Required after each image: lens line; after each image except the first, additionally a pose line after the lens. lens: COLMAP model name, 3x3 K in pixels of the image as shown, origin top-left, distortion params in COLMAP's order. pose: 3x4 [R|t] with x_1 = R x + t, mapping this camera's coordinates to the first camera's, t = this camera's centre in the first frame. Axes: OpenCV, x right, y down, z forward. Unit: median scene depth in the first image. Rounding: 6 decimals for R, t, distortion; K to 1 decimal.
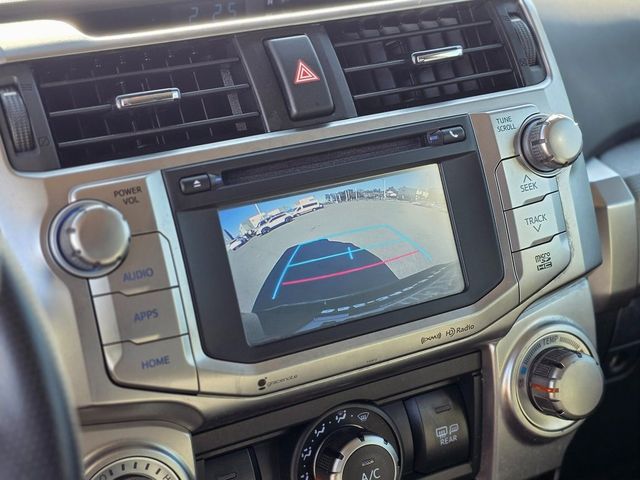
lens RADIAL K [[1276.5, 0, 320.0], [0, 1276.5, 240.0], [0, 0, 1]] dist [0.154935, -0.395152]
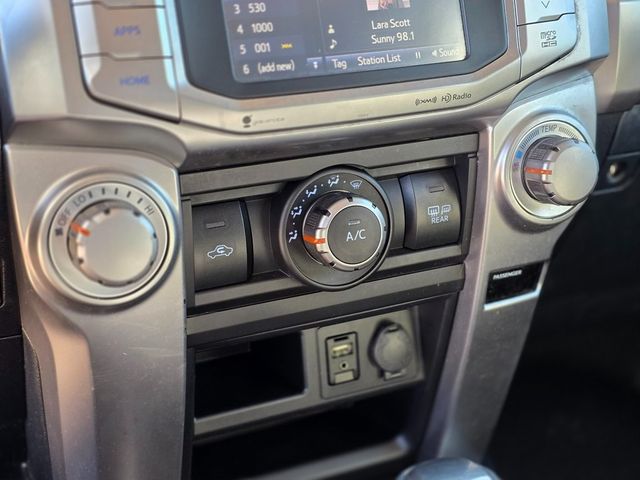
lens RADIAL K [[1025.1, 0, 320.0], [0, 1025.1, 240.0], [0, 0, 1]] dist [0.246024, -1.169243]
pose [[0.995155, 0.078740, -0.058872, 0.056505], [-0.073809, 0.993920, 0.081699, 0.116427], [0.064947, -0.076958, 0.994917, 0.174492]]
